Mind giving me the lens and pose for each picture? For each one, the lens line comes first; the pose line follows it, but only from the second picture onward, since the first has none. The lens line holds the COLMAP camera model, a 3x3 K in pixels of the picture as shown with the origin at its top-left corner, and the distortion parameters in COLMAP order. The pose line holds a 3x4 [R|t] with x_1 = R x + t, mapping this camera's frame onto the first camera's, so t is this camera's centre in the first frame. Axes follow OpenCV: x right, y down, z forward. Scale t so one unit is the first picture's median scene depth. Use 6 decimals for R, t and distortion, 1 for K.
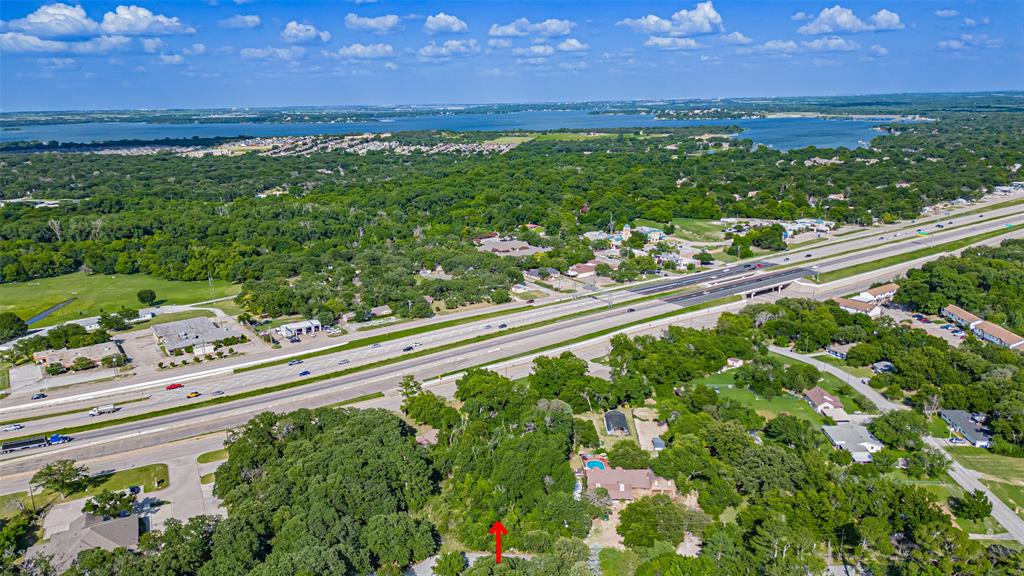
lens RADIAL K [[715.3, 0, 508.3], [0, 715.3, 288.5], [0, 0, 1]] dist [0.074186, -0.075924]
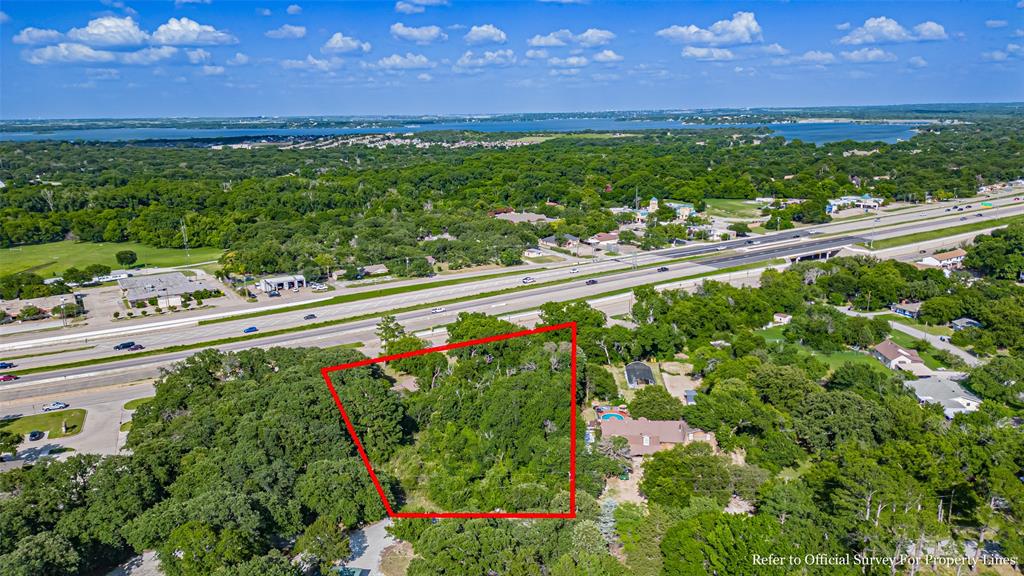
lens RADIAL K [[715.3, 0, 508.3], [0, 715.3, 288.5], [0, 0, 1]] dist [0.074186, -0.075924]
pose [[0.999349, 0.011592, -0.034153, 0.019409], [-0.012113, 0.999813, -0.015084, 0.071629], [0.033972, 0.015488, 0.999303, 0.125114]]
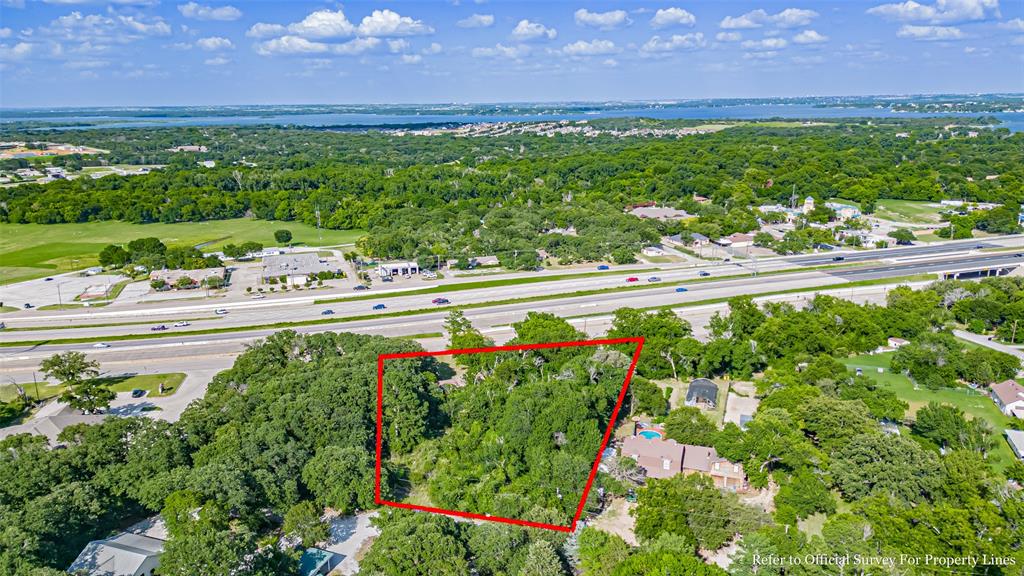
lens RADIAL K [[715.3, 0, 508.3], [0, 715.3, 288.5], [0, 0, 1]] dist [0.074186, -0.075924]
pose [[0.959421, 0.078157, -0.270931, 0.106679], [-0.077223, 0.996914, 0.014124, 0.056008], [0.271199, 0.007371, 0.962495, 0.138957]]
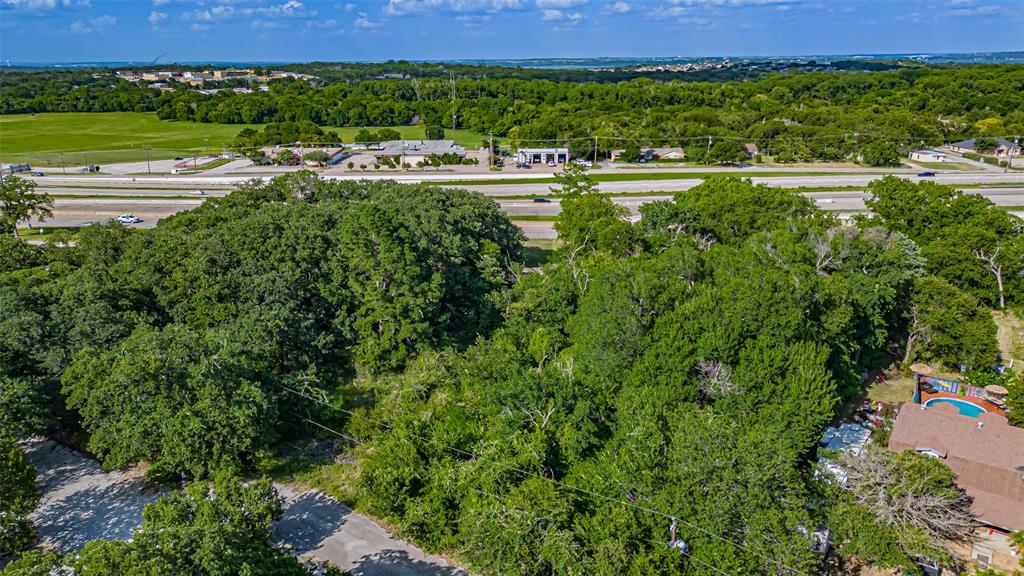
lens RADIAL K [[717.1, 0, 508.3], [0, 717.1, 289.9], [0, 0, 1]] dist [0.060528, -0.056637]
pose [[0.836089, 0.179014, -0.518564, 0.069914], [-0.147698, 0.983812, 0.101486, 0.118057], [0.528337, -0.008260, 0.848994, 0.390499]]
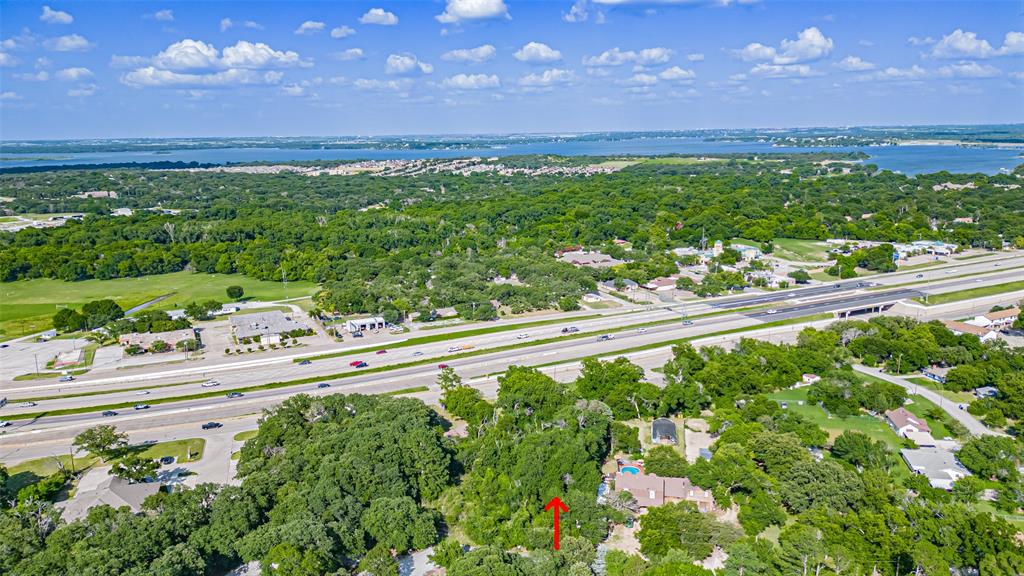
lens RADIAL K [[715.4, 0, 508.2], [0, 715.4, 290.8], [0, 0, 1]] dist [0.076168, -0.082403]
pose [[0.988035, 0.037122, -0.149697, 0.059378], [-0.042326, 0.998600, -0.031728, 0.031160], [0.148309, 0.037685, 0.988223, 0.033350]]
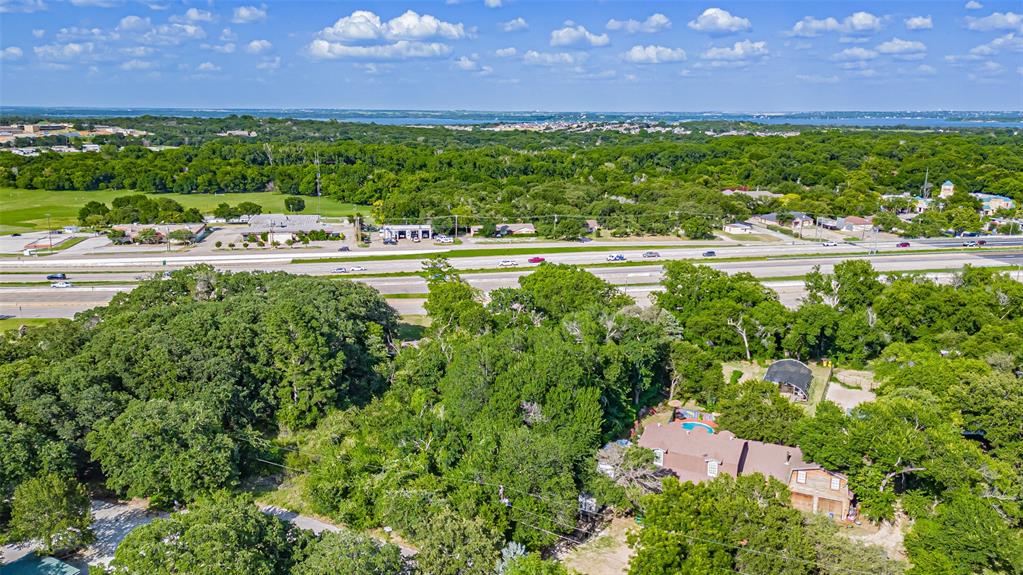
lens RADIAL K [[774.2, 0, 507.7], [0, 774.2, 286.3], [0, 0, 1]] dist [0.072715, -0.078188]
pose [[0.921738, 0.110776, -0.371656, 0.117026], [-0.122740, 0.992402, -0.008610, 0.105882], [0.367878, 0.053554, 0.928331, 0.291411]]
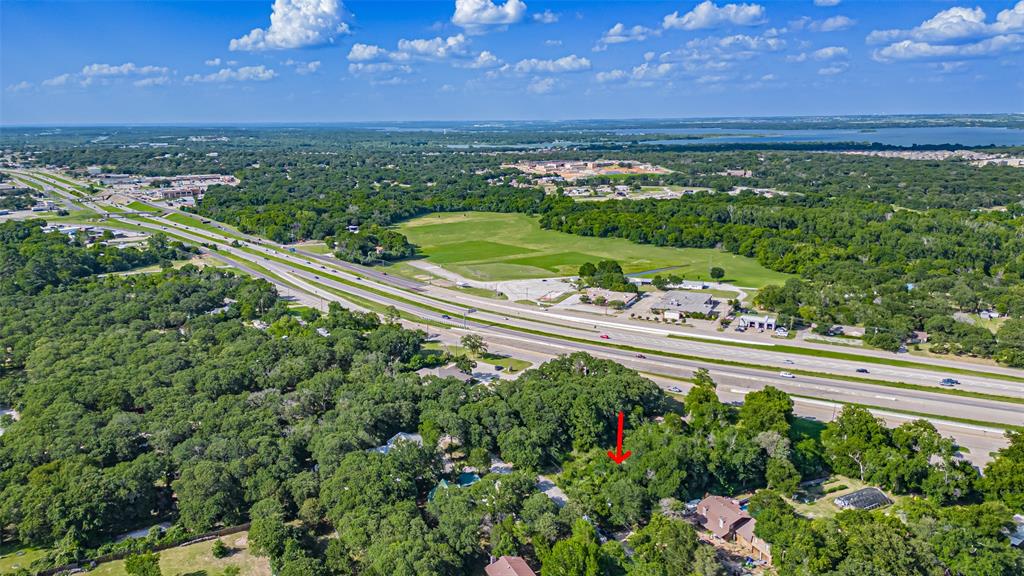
lens RADIAL K [[715.4, 0, 508.2], [0, 715.4, 290.8], [0, 0, 1]] dist [0.076168, -0.082403]
pose [[0.479936, 0.220695, -0.849091, 0.431583], [-0.221494, 0.966969, 0.126137, -0.042994], [0.848882, 0.127531, 0.512966, 0.135187]]
